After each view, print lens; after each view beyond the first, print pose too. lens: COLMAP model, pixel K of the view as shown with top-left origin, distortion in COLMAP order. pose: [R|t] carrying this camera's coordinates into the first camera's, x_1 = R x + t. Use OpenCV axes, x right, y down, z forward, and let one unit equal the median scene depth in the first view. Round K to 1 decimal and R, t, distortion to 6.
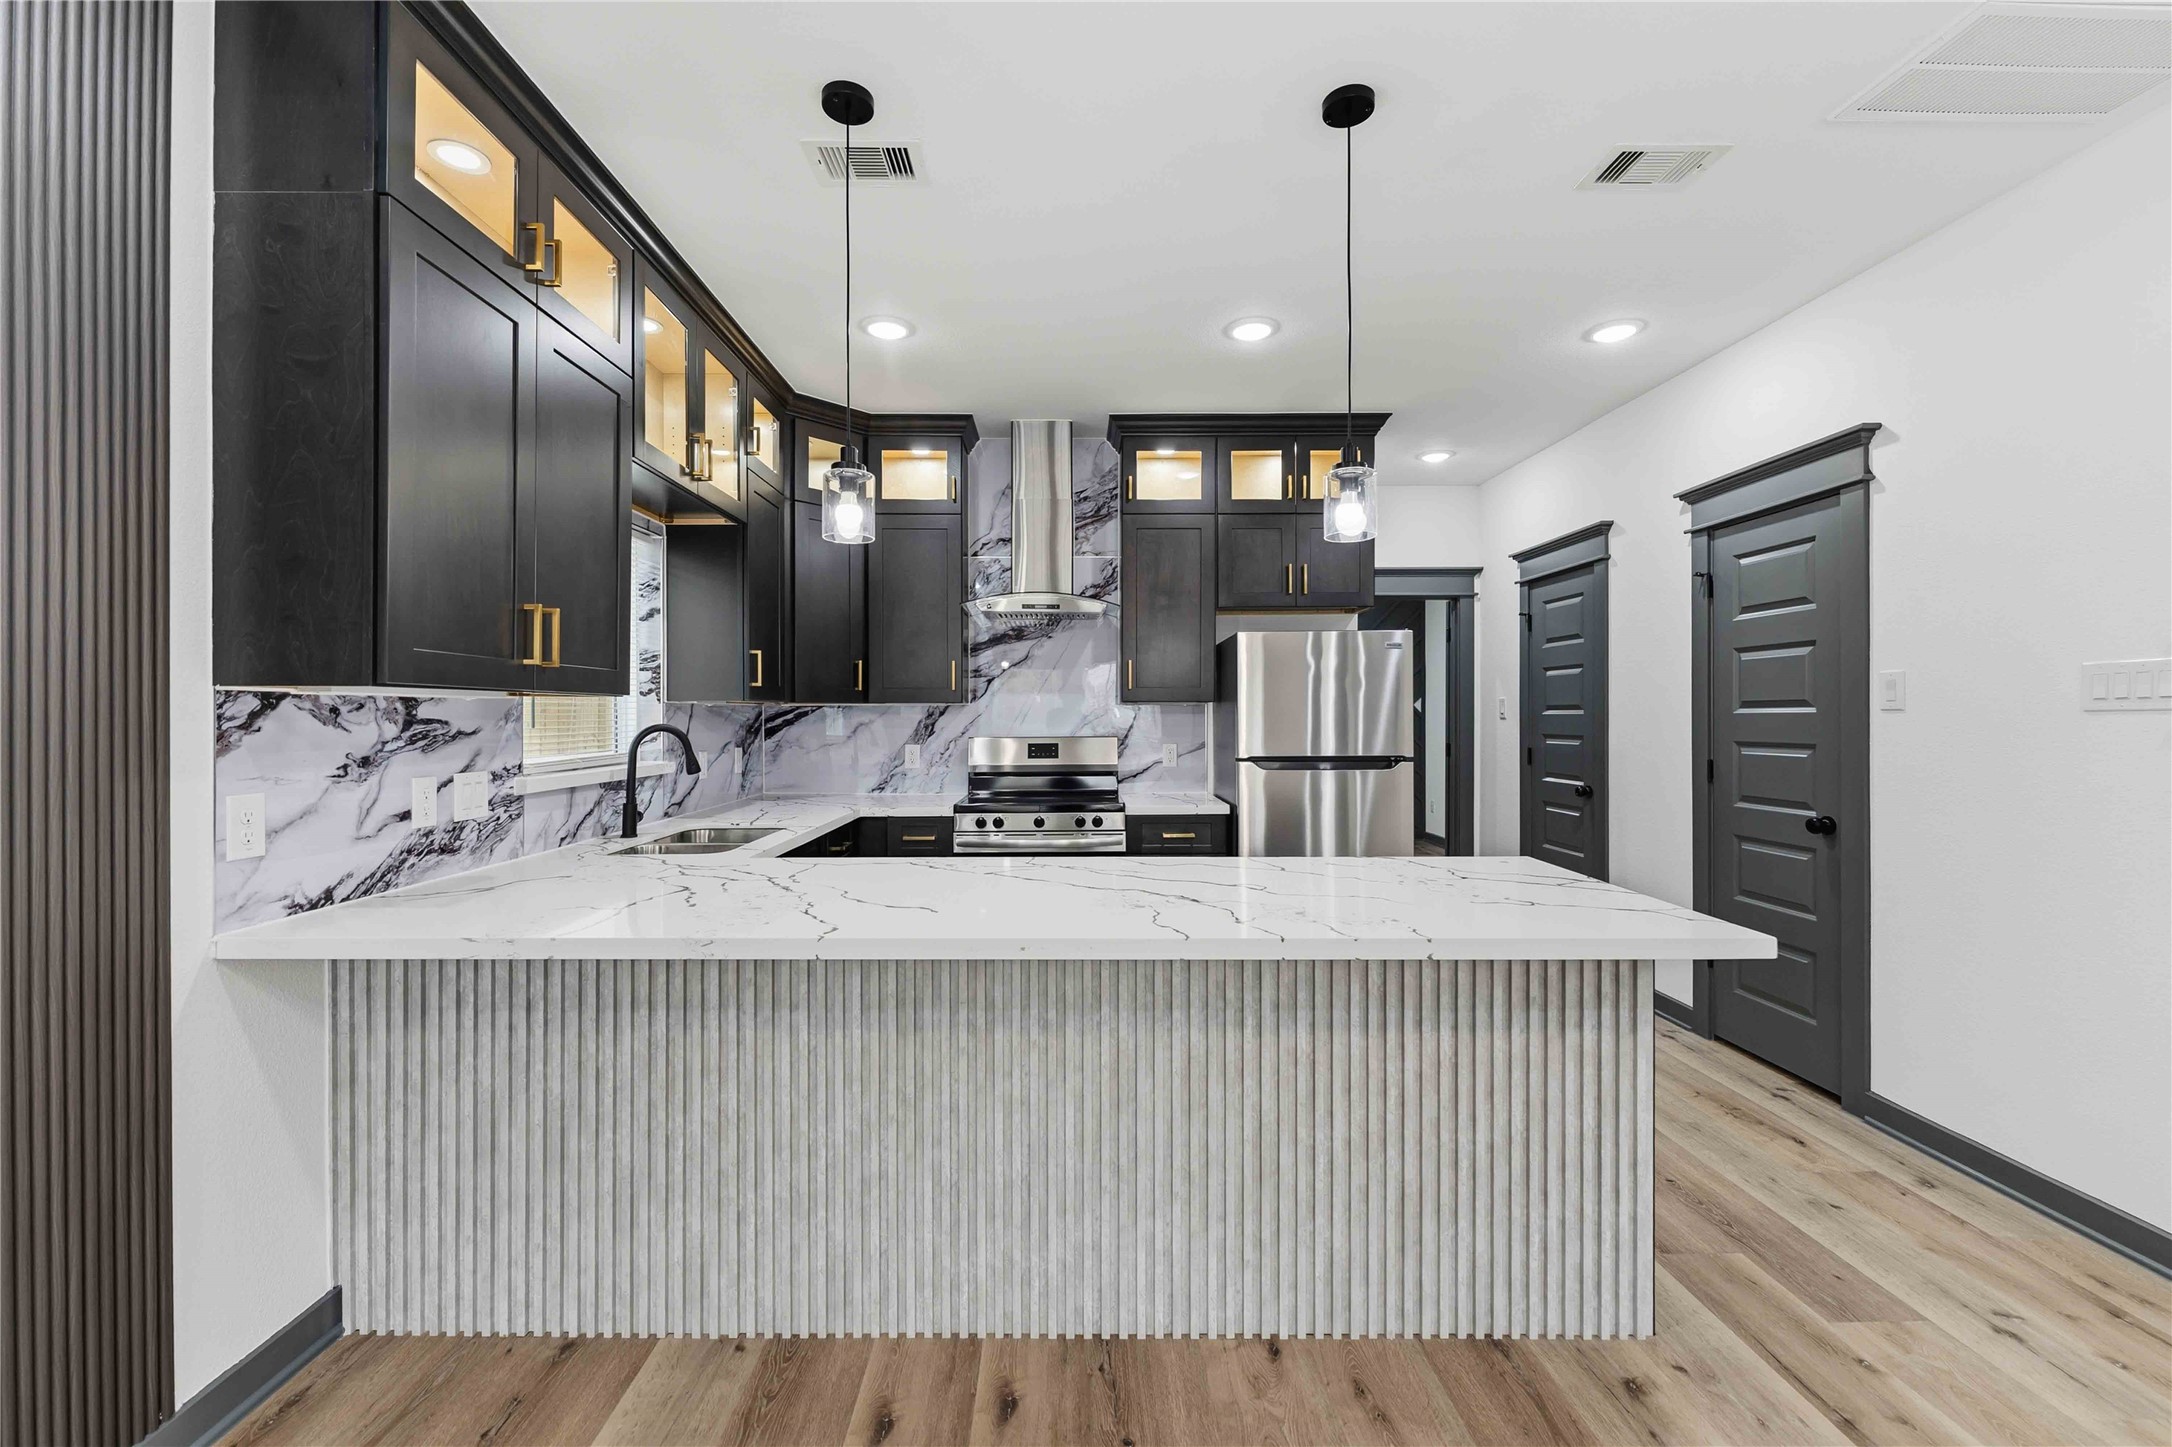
lens RADIAL K [[894.9, 0, 1074.9], [0, 894.9, 718.9], [0, 0, 1]] dist [-0.002051, 0.000217]
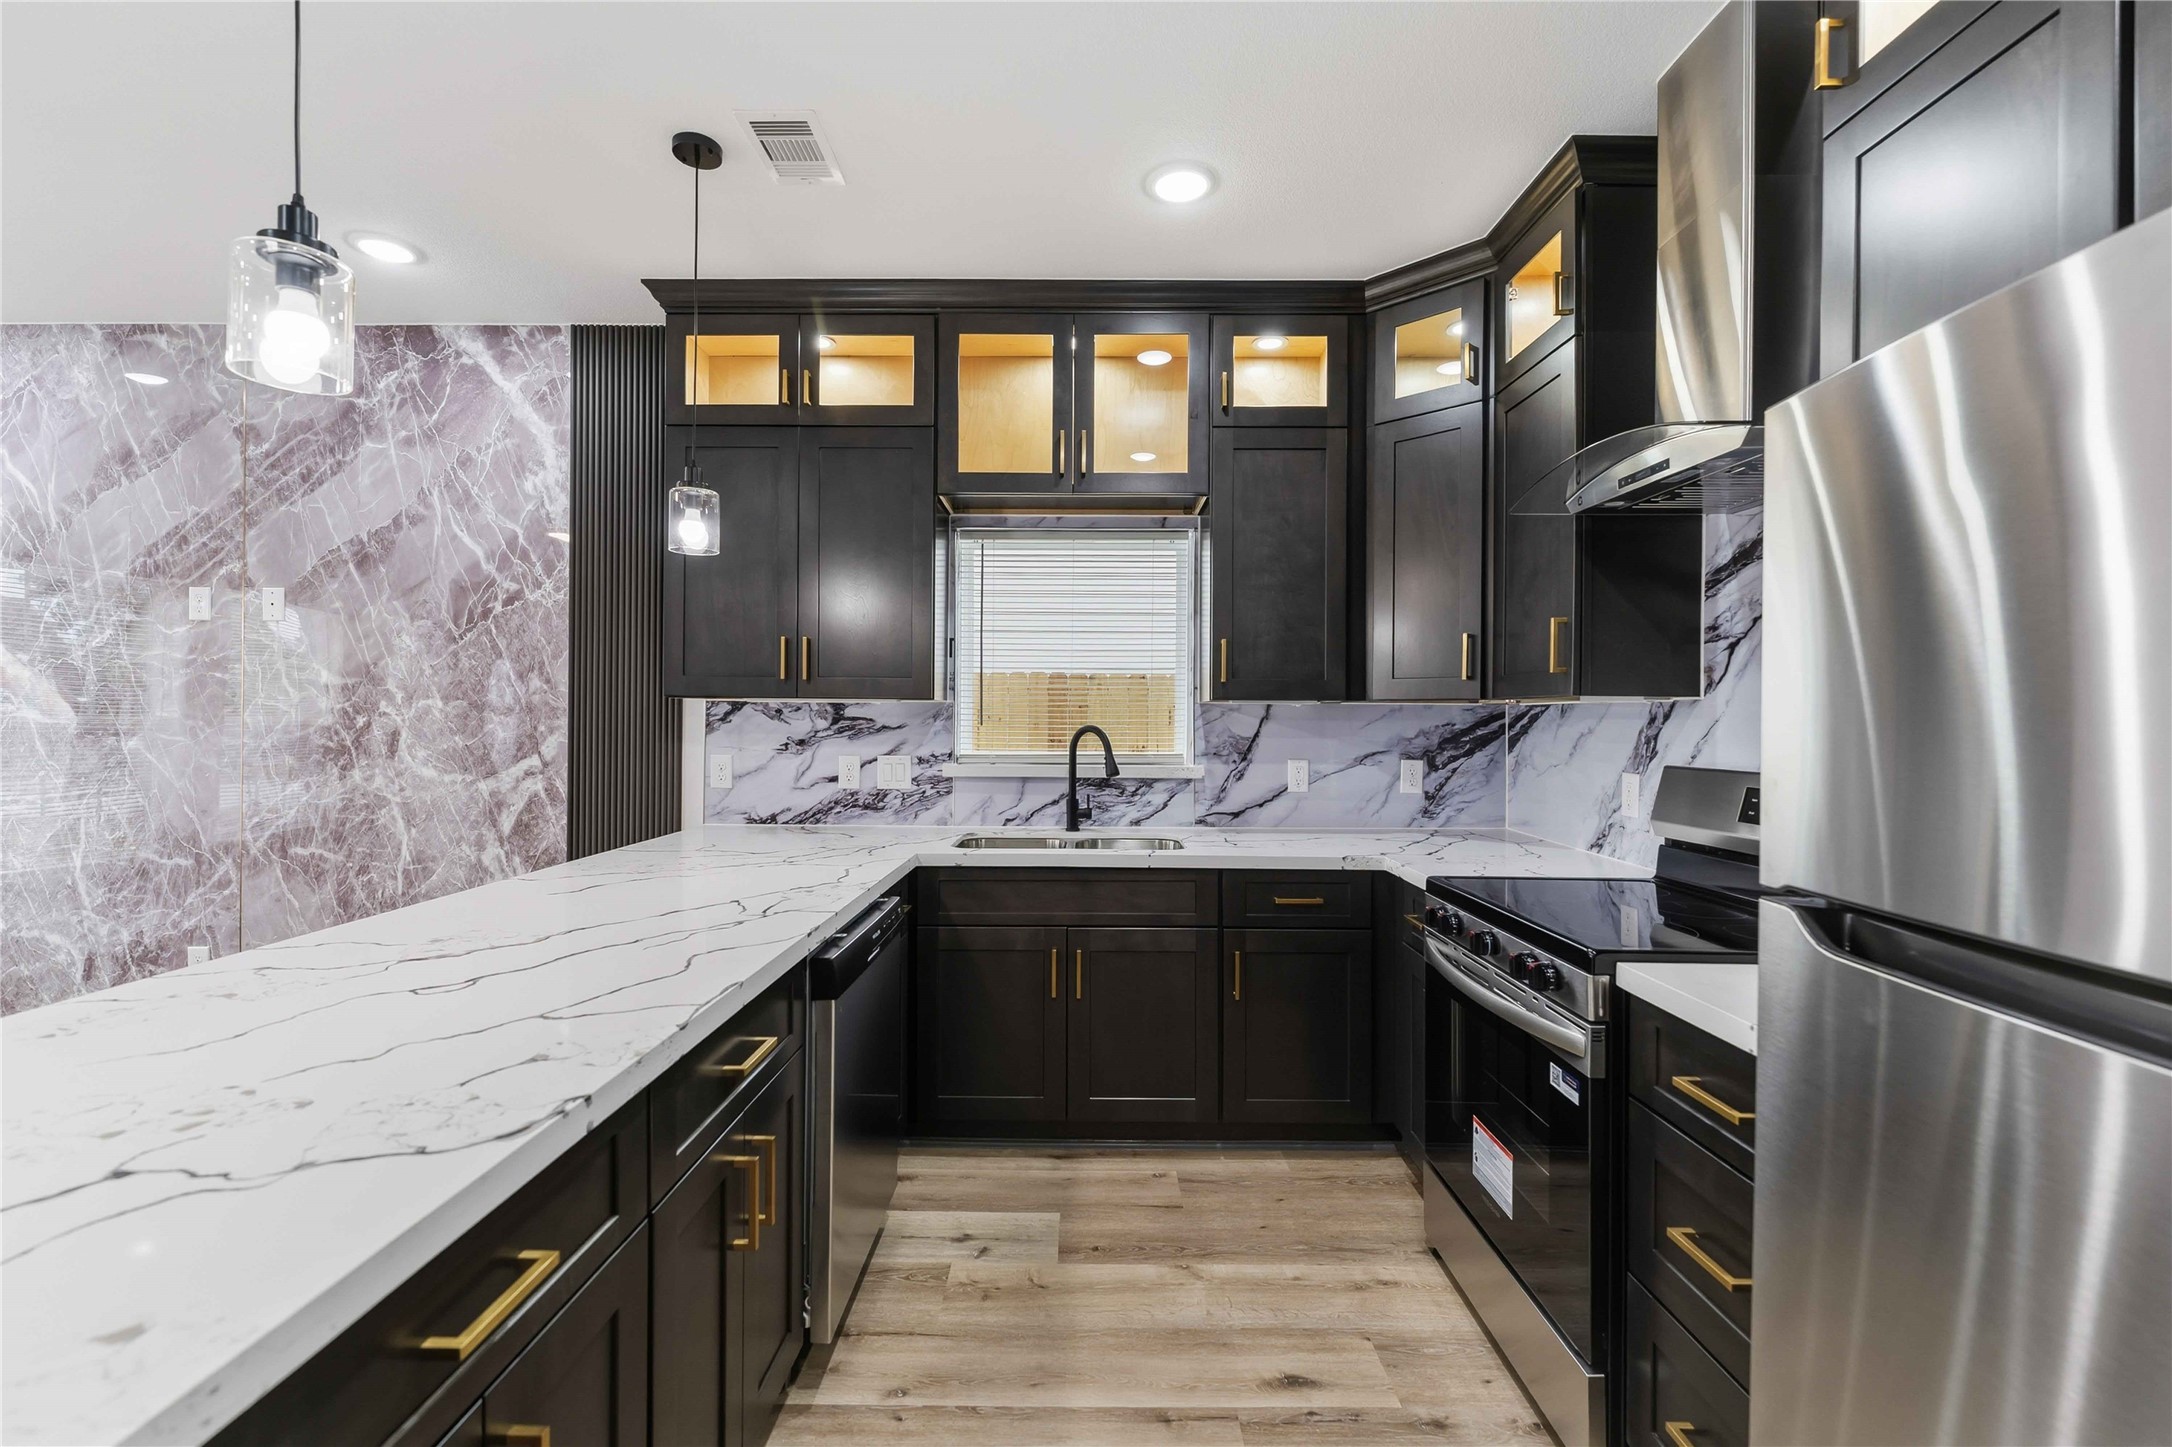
lens RADIAL K [[894.9, 0, 1079.2], [0, 894.9, 716.4], [0, 0, 1]] dist [-0.002051, 0.000217]
pose [[-0.012142, -0.000202, -0.999926, 0.769264], [-0.011156, 0.999938, -0.000067, -0.005331], [0.999864, 0.011154, -0.012143, 1.390626]]
